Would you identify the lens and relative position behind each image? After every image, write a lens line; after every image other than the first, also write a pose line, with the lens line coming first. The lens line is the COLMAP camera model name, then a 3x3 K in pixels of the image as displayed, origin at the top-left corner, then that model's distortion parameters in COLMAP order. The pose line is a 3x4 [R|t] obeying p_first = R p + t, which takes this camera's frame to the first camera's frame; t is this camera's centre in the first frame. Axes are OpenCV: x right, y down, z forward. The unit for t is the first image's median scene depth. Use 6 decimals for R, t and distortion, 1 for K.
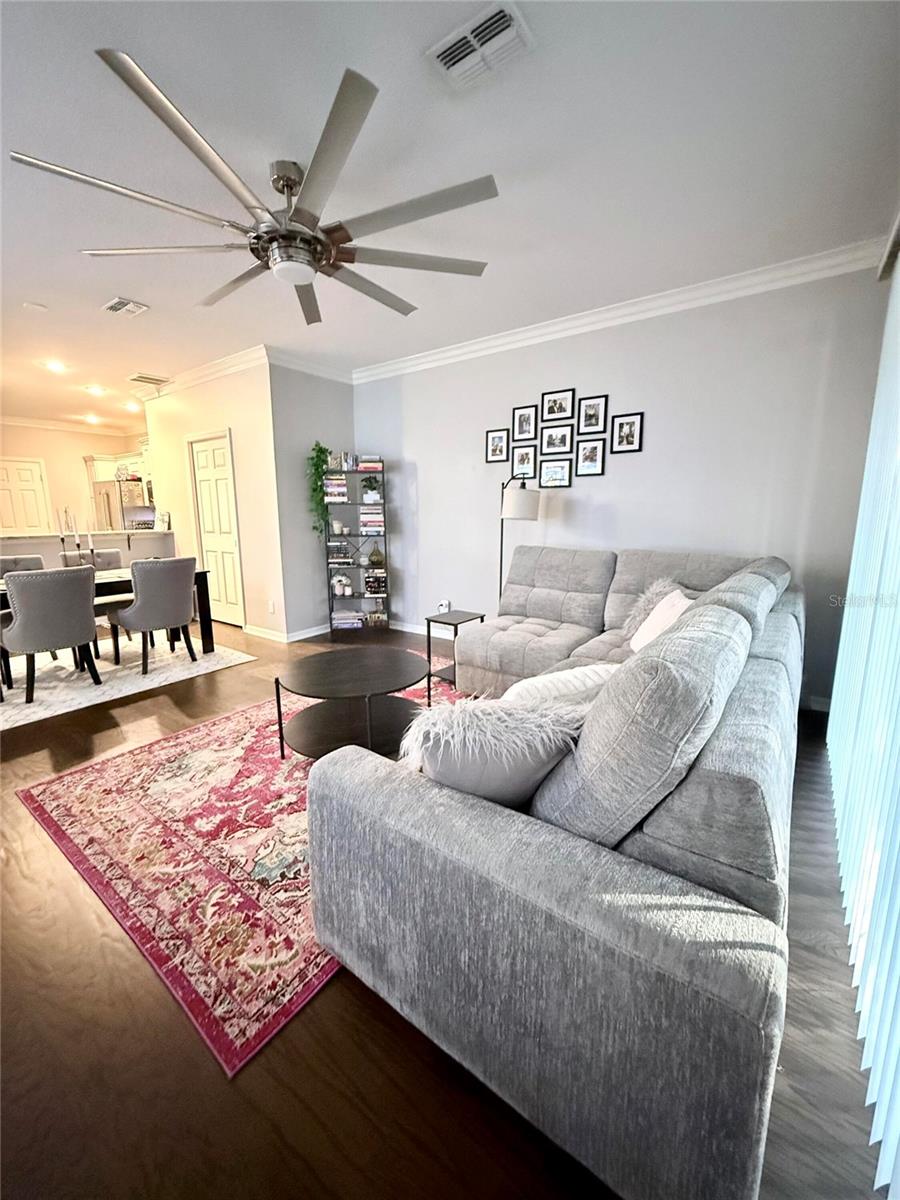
lens RADIAL K [[475.7, 0, 450.2], [0, 475.7, 595.8], [0, 0, 1]] dist [-0.000798, 0.000034]
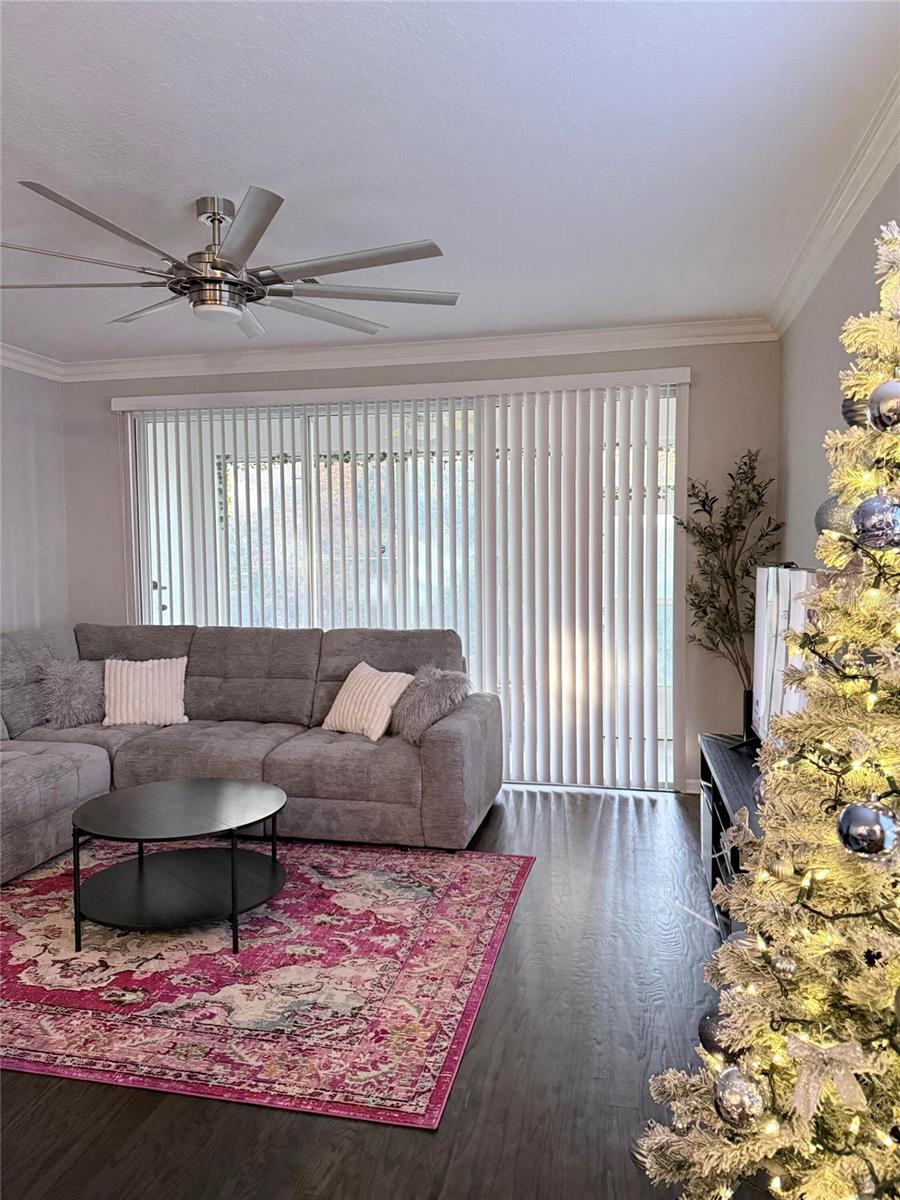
lens RADIAL K [[837.8, 0, 450.0], [0, 837.8, 600.0], [0, 0, 1]] dist [0.084125, -0.143072]
pose [[-0.401361, -0.039469, 0.915069, -2.224094], [0.176715, 0.976963, 0.119648, -0.341316], [-0.898711, 0.209728, -0.385140, 1.549686]]
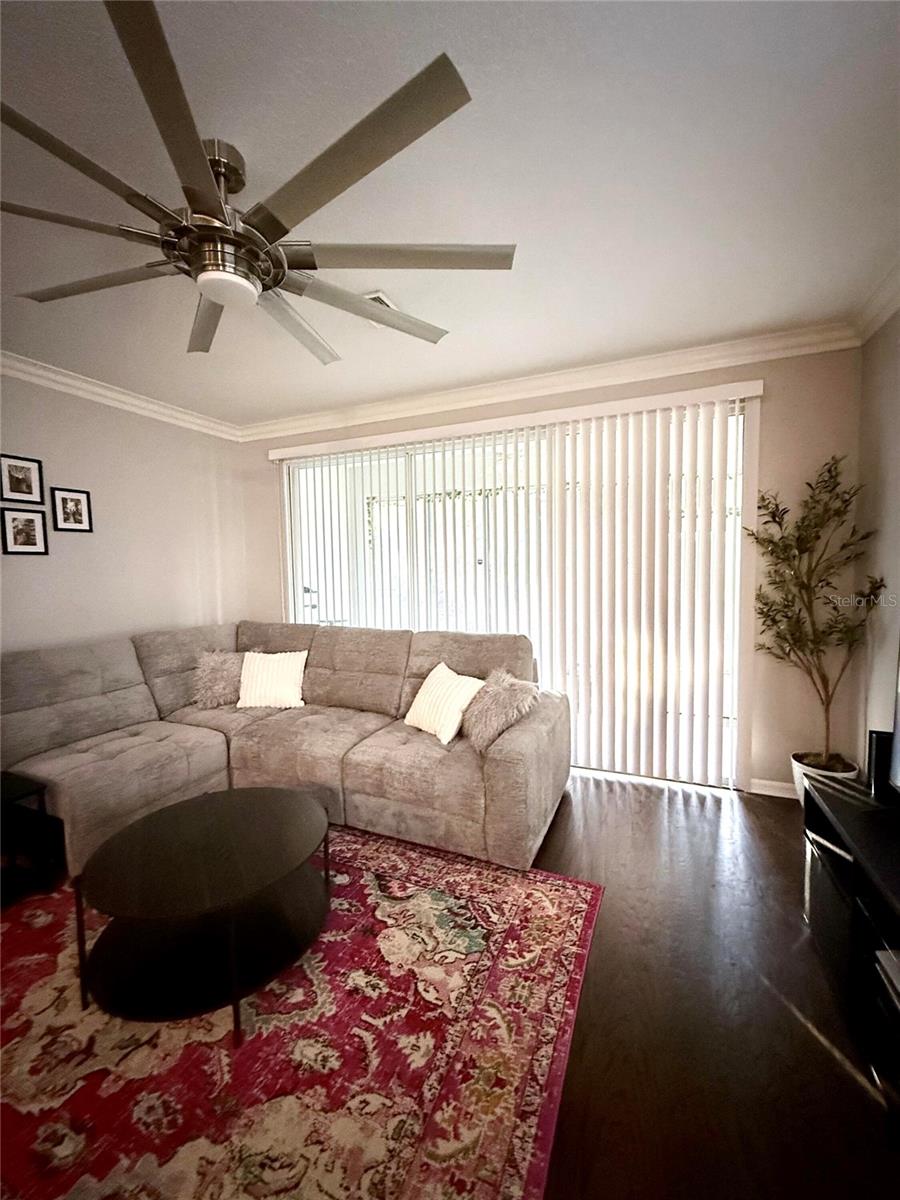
lens RADIAL K [[475.7, 0, 450.2], [0, 475.7, 595.8], [0, 0, 1]] dist [-0.000798, 0.000034]
pose [[-0.218891, -0.052529, 0.974334, -1.333445], [0.193880, 0.976298, 0.096191, -0.270171], [-0.956293, 0.209960, -0.203519, 1.086220]]
